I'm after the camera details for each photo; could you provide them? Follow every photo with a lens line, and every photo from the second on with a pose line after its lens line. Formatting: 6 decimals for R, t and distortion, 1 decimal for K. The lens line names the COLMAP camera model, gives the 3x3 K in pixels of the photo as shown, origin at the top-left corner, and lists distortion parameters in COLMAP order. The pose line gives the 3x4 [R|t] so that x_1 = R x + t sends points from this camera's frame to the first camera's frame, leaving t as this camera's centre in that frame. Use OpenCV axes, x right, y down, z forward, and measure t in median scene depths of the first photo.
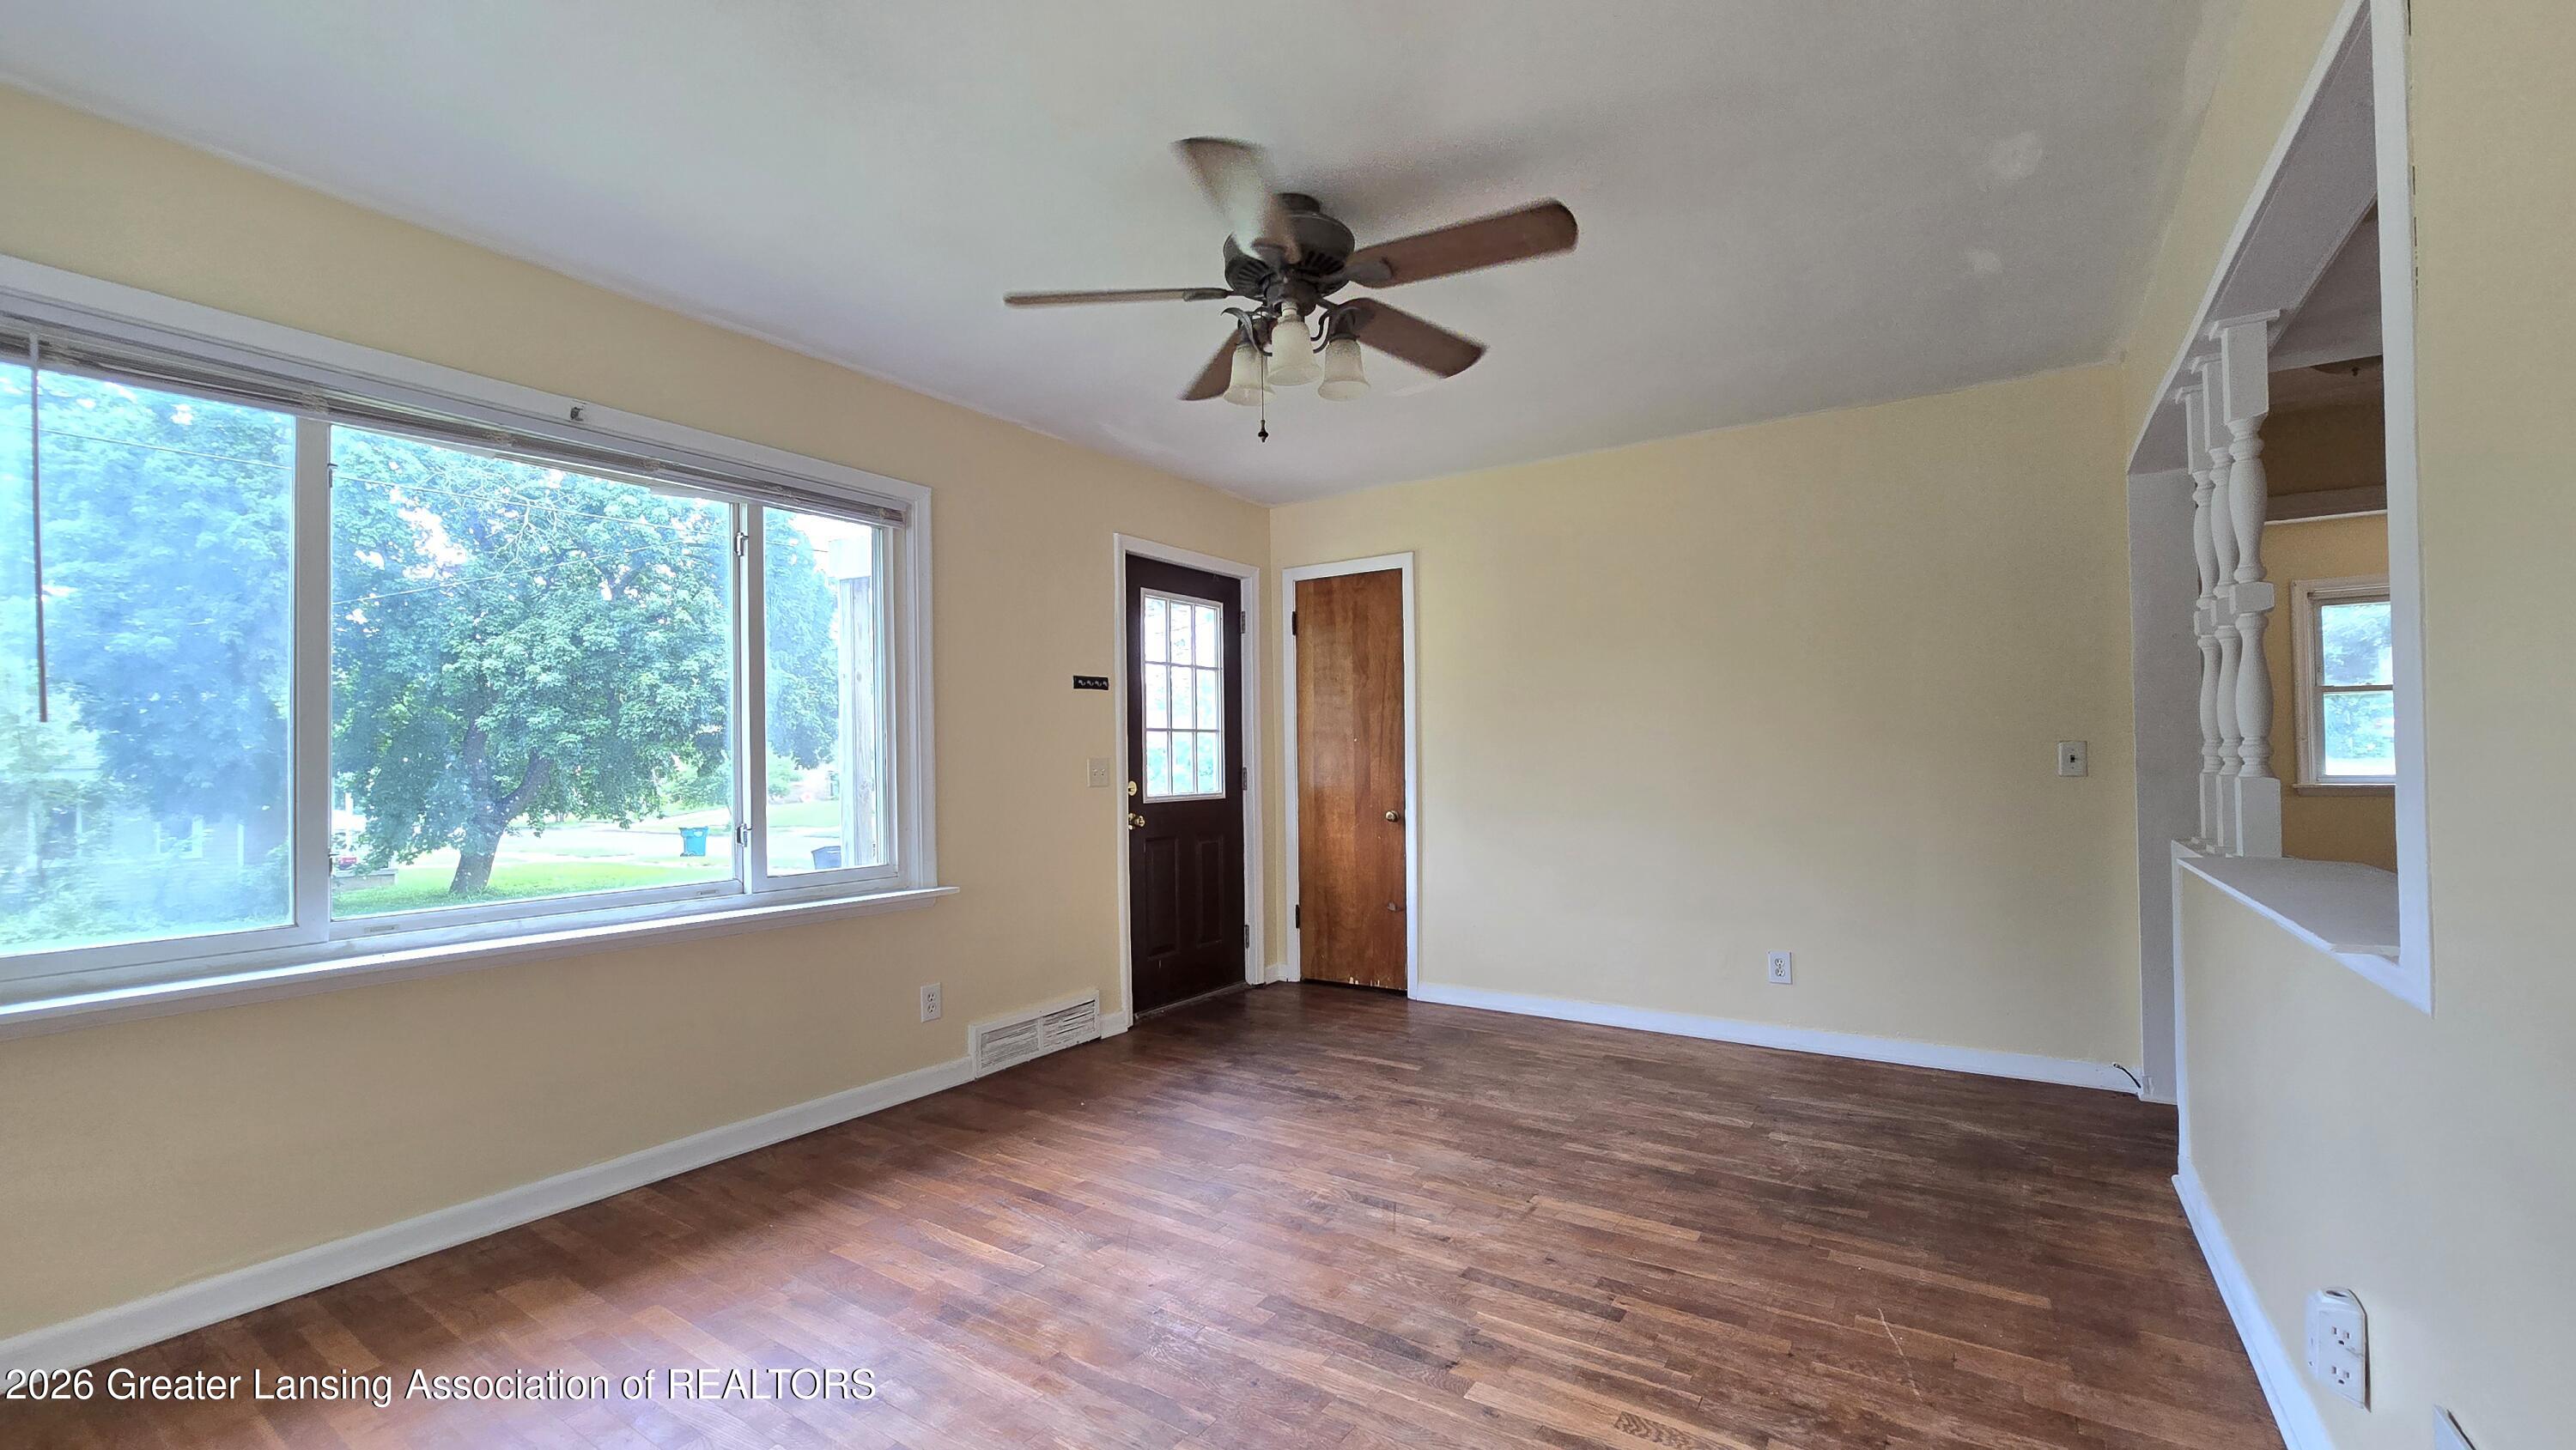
lens RADIAL K [[1051.5, 0, 1281.1], [0, 1051.5, 738.4], [0, 0, 1]] dist [-0.004270, 0.000049]
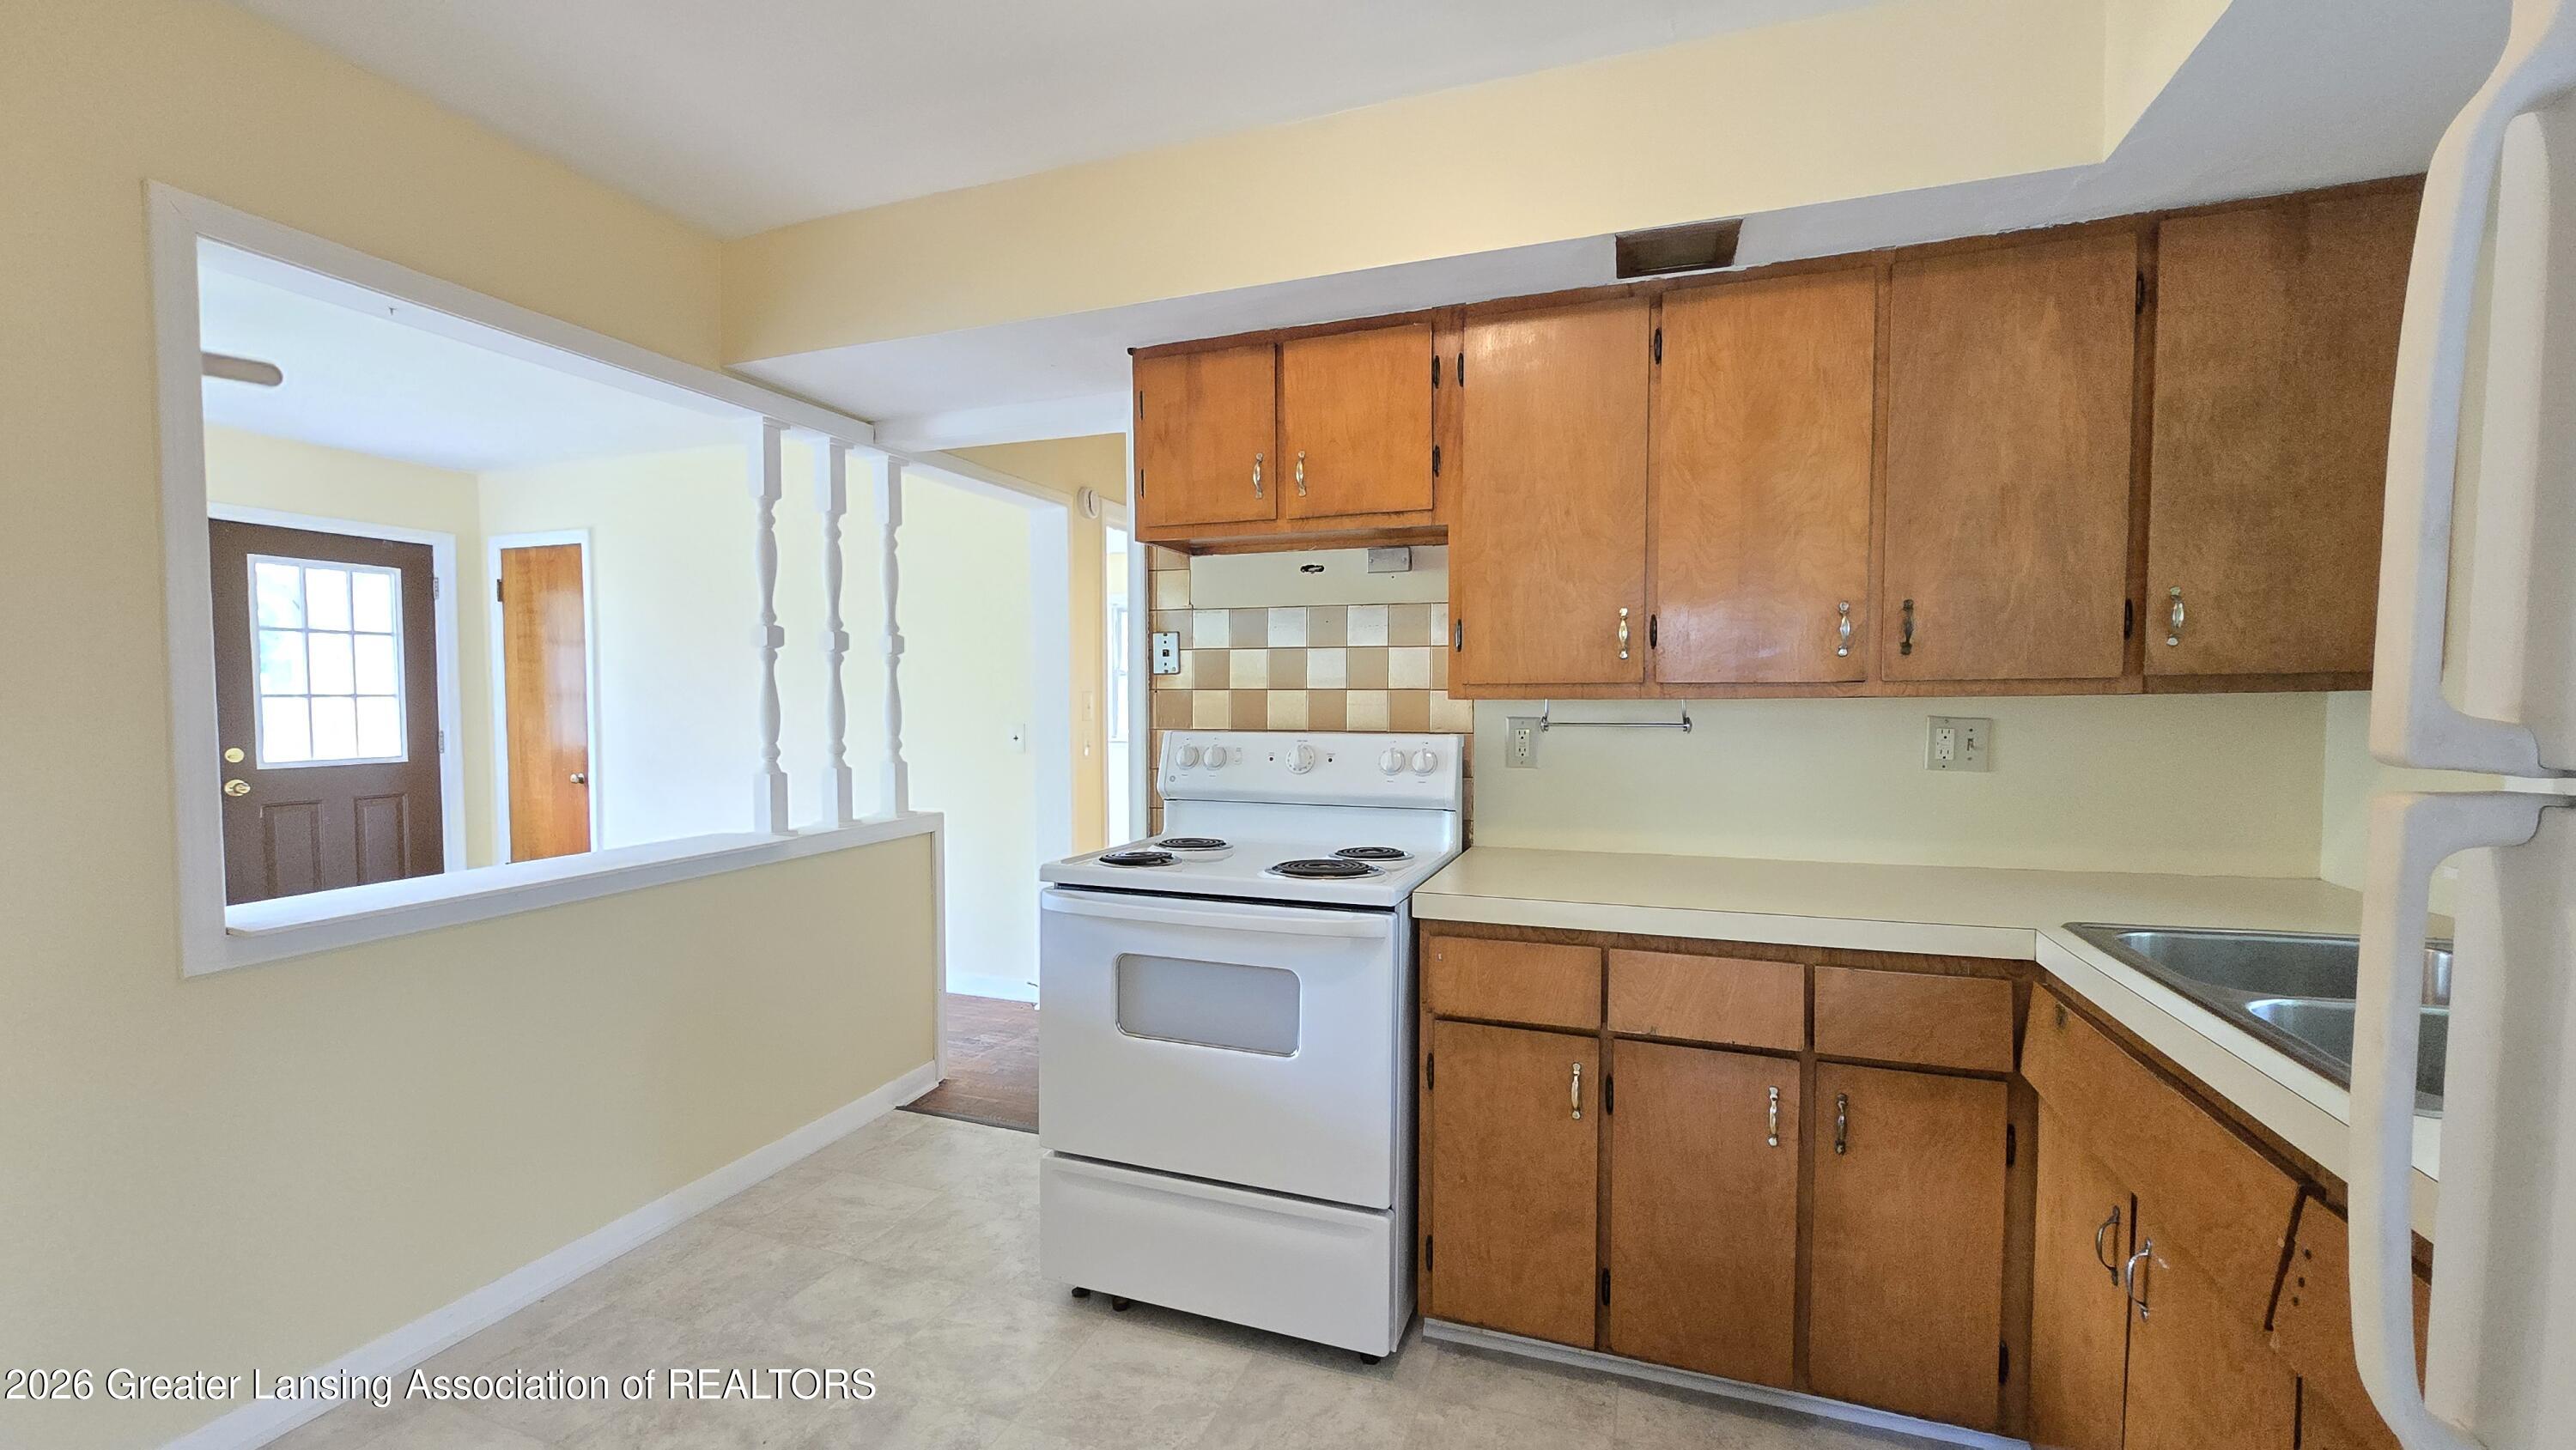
lens RADIAL K [[1051.5, 0, 1284.8], [0, 1051.5, 746.2], [0, 0, 1]] dist [-0.004270, 0.000049]
pose [[0.969842, 0.001297, 0.243732, 0.877632], [-0.017506, 0.997774, 0.064347, -0.063564], [-0.243106, -0.066673, 0.967706, -0.324186]]
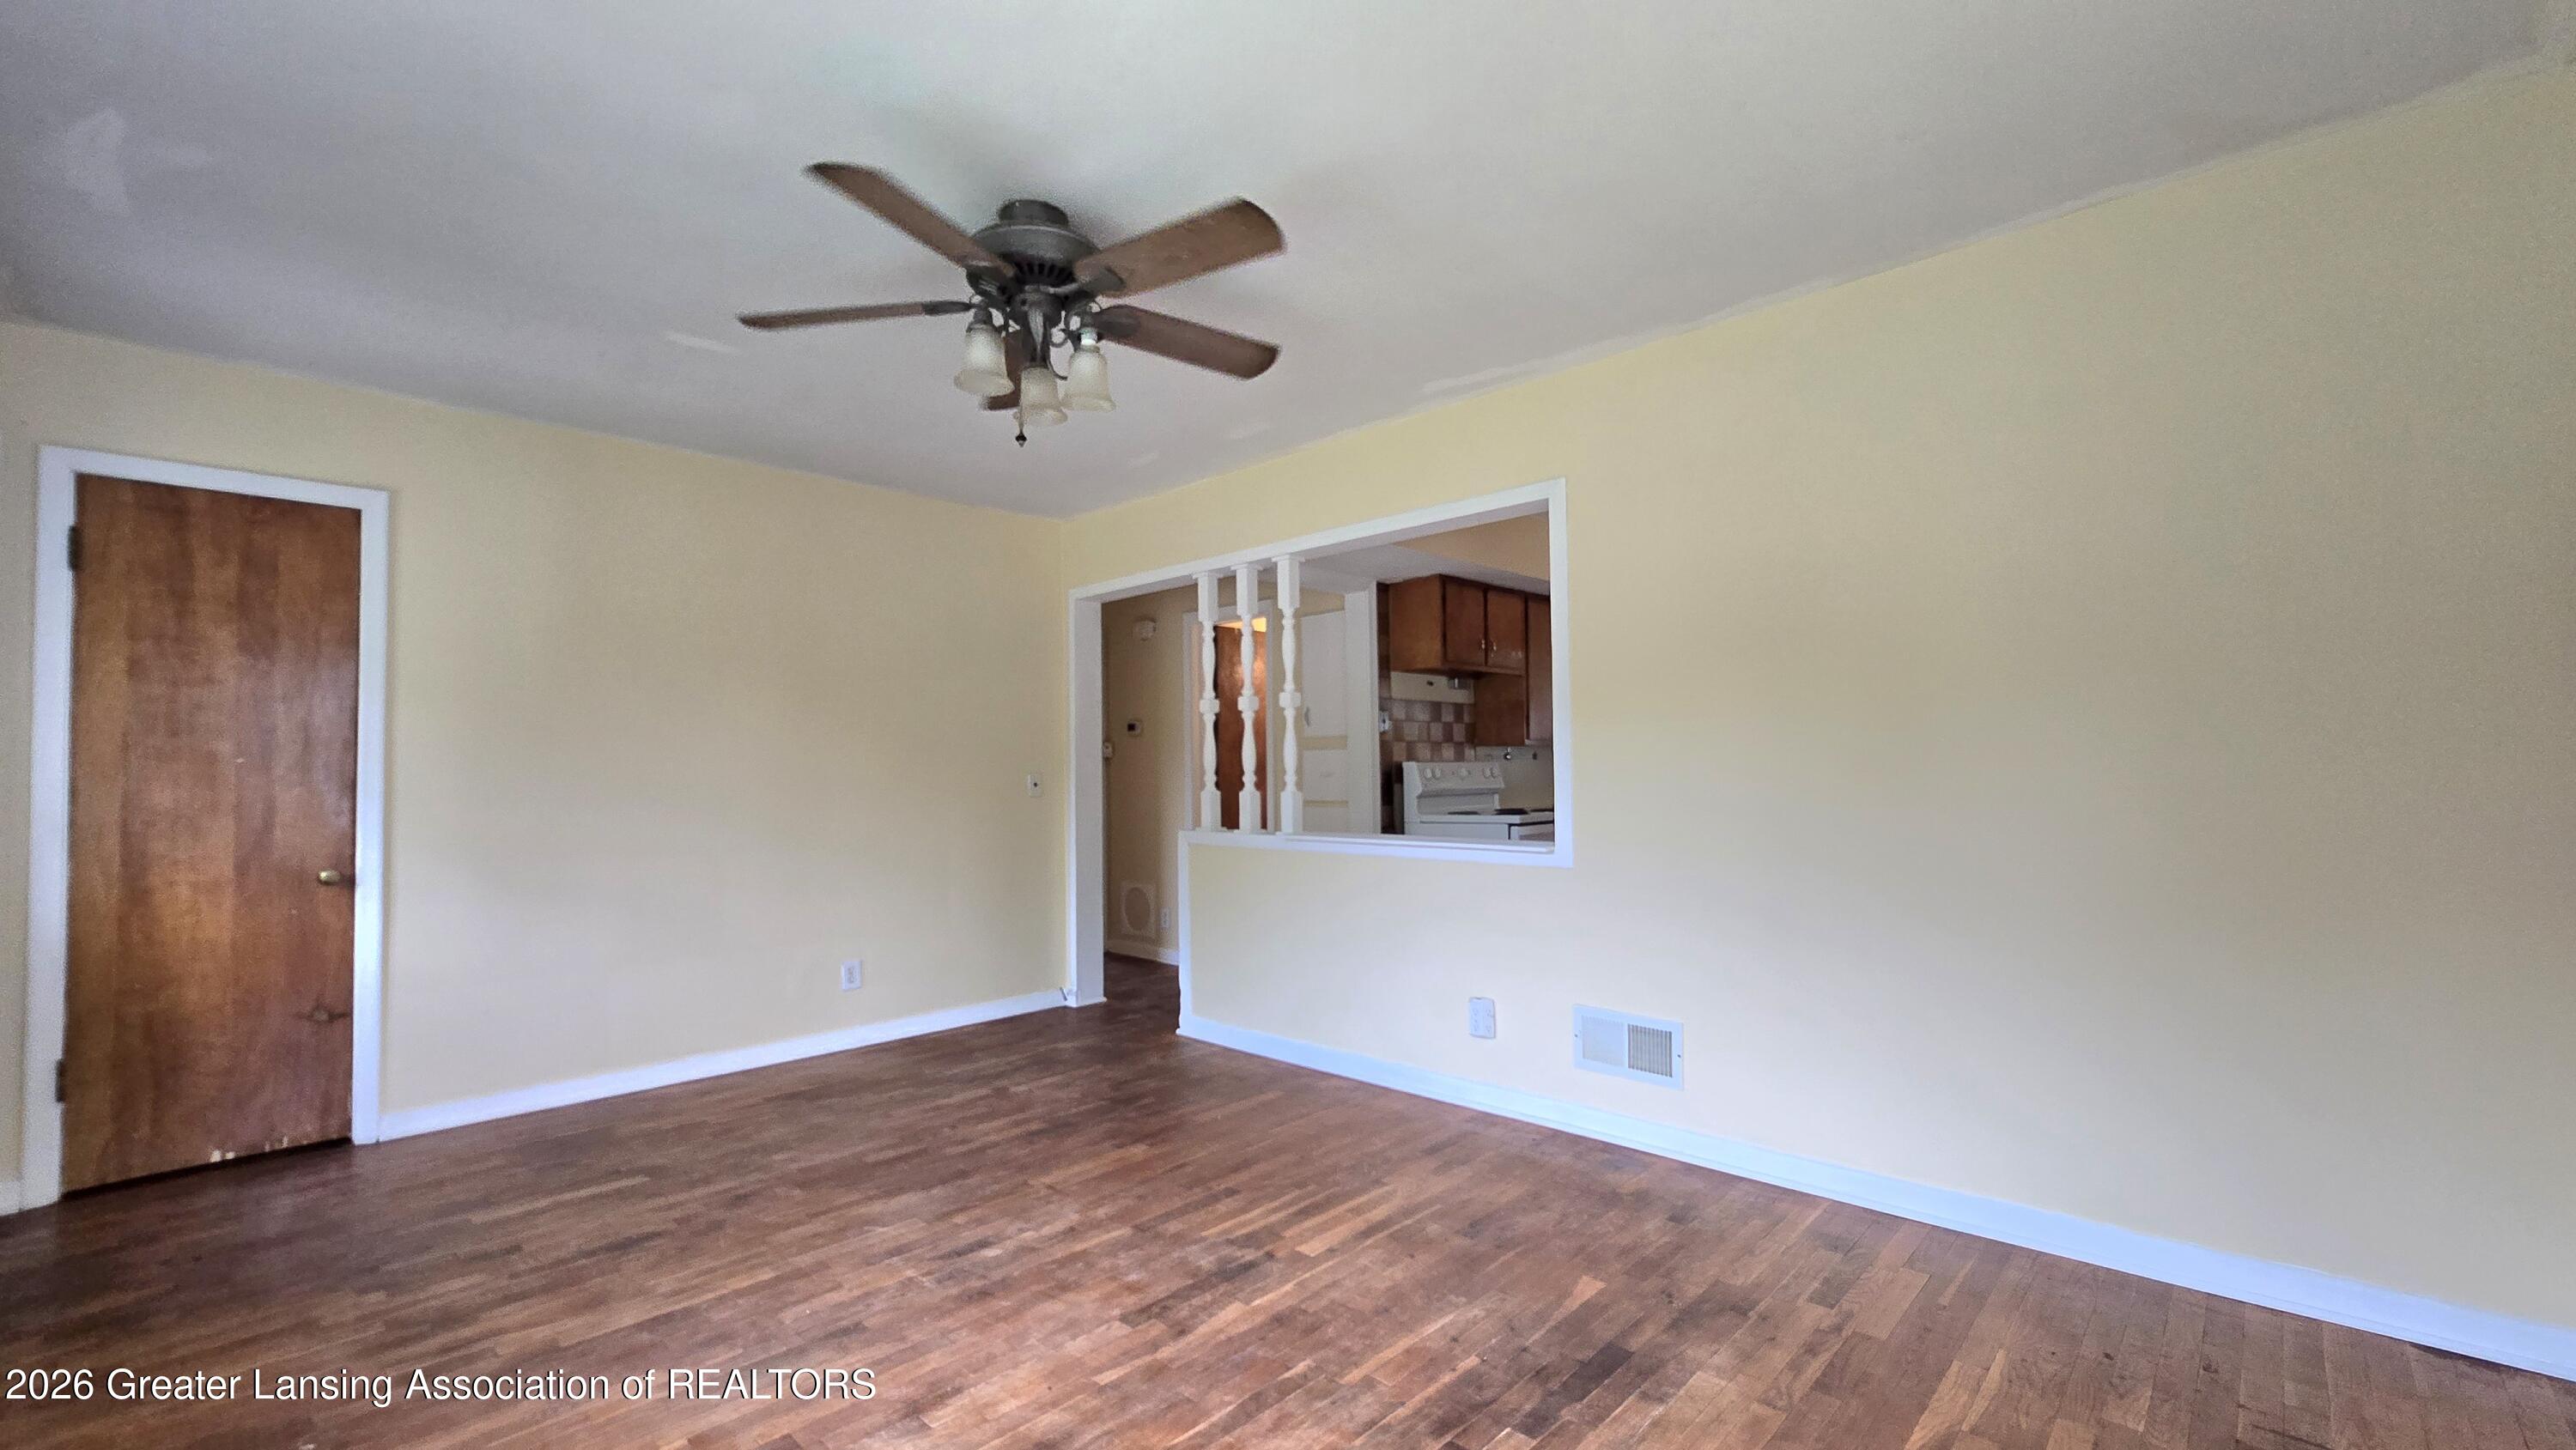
lens RADIAL K [[1051.5, 0, 1261.0], [0, 1051.5, 734.4], [0, 0, 1]] dist [-0.004270, 0.000049]
pose [[0.182546, 0.043378, 0.982240, -0.712231], [-0.009132, 0.999058, -0.042423, 0.011015], [-0.983155, -0.001226, 0.182770, 0.492014]]
